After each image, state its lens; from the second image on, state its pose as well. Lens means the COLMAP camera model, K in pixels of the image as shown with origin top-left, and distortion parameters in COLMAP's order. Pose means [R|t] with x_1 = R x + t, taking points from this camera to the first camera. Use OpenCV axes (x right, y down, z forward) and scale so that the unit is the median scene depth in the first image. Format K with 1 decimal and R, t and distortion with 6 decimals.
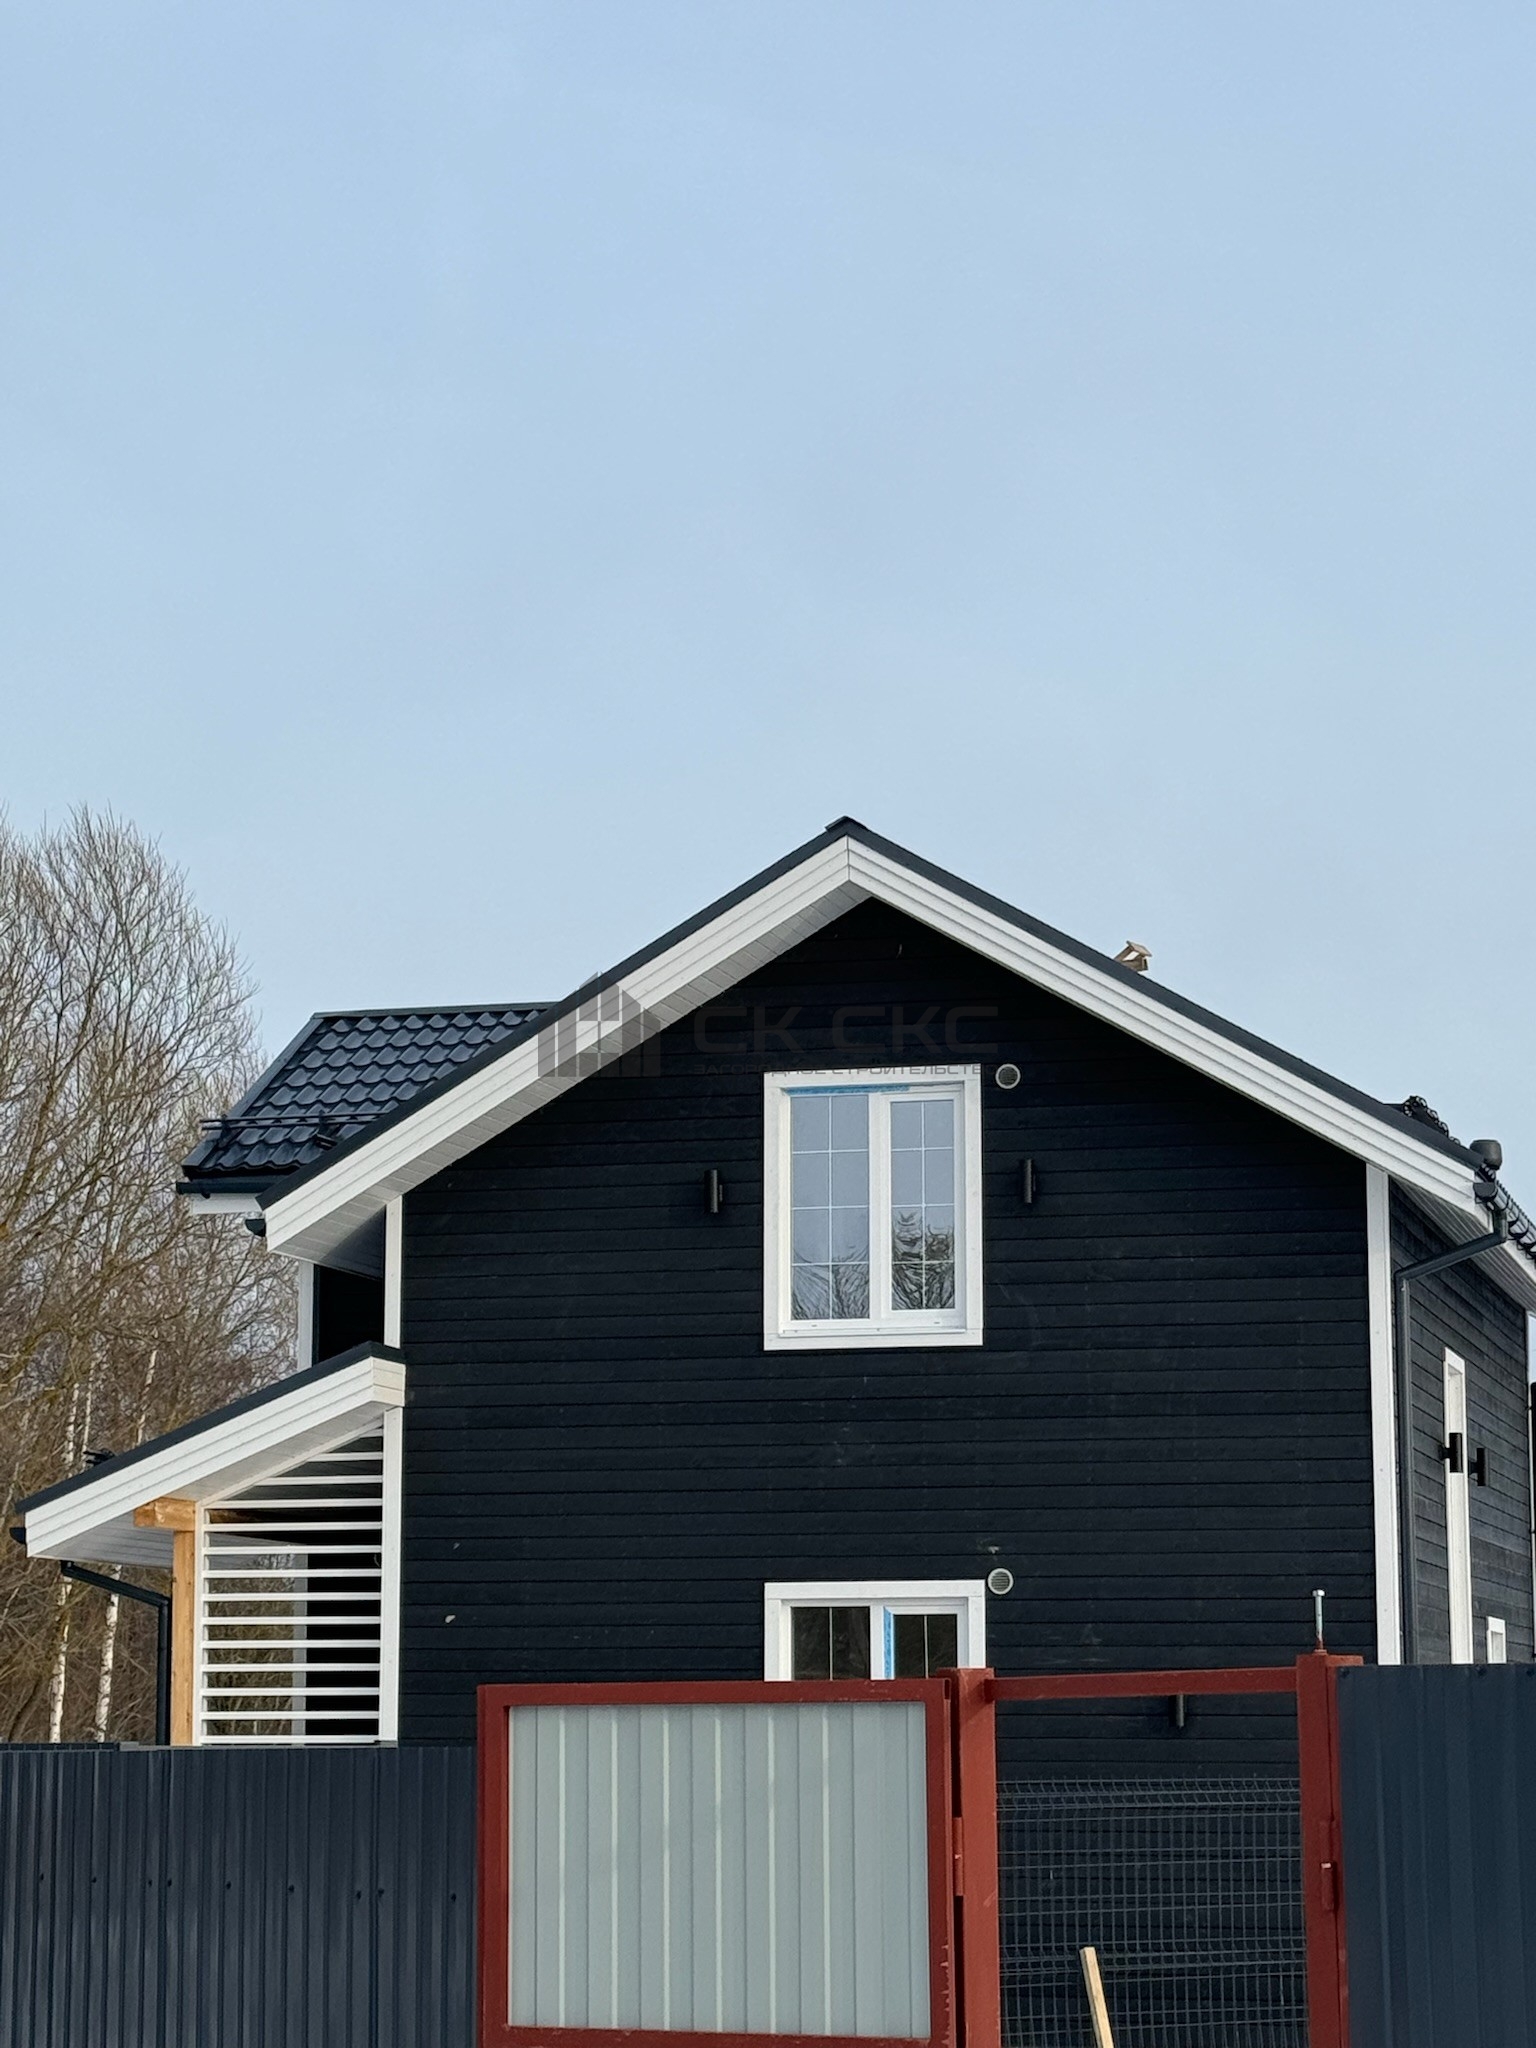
lens RADIAL K [[3455.9, 0, 768.0], [0, 3455.9, 1024.0], [0, 0, 1]] dist [-0.027780, -0.214344]
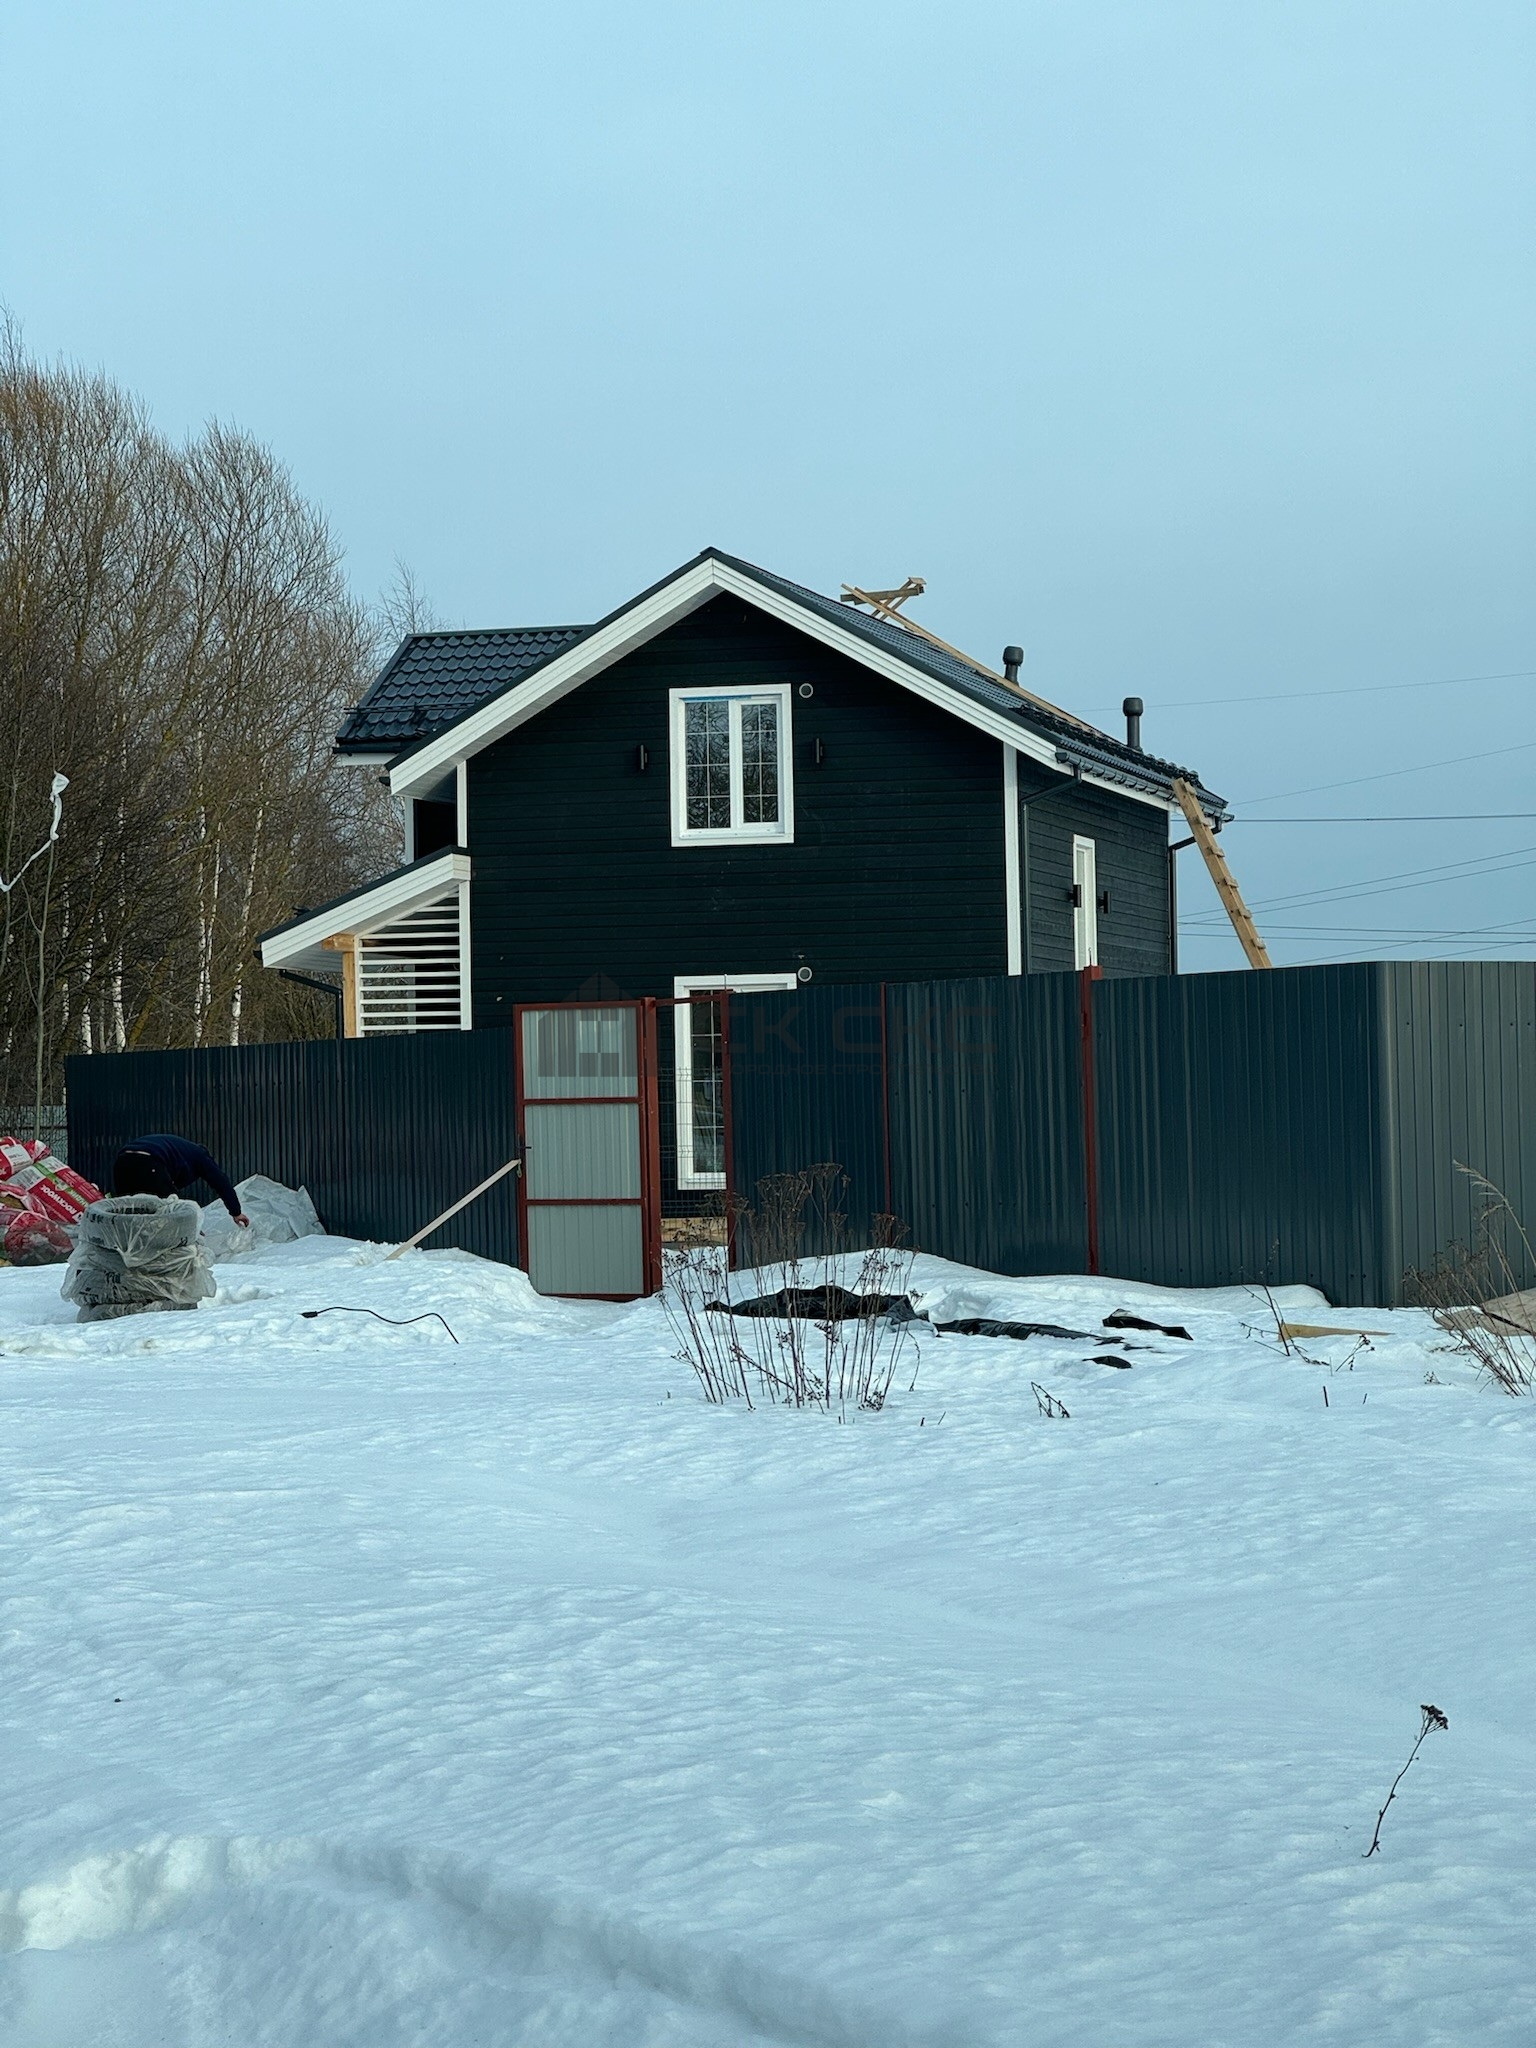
lens RADIAL K [[4600.4, 0, 768.0], [0, 4600.4, 1024.0], [0, 0, 1]] dist [0.045601, 0.089131]
pose [[0.999169, -0.010968, -0.039265, 0.139047], [0.016966, 0.987636, 0.155846, -0.181614], [0.037070, -0.156383, 0.987001, -1.334068]]
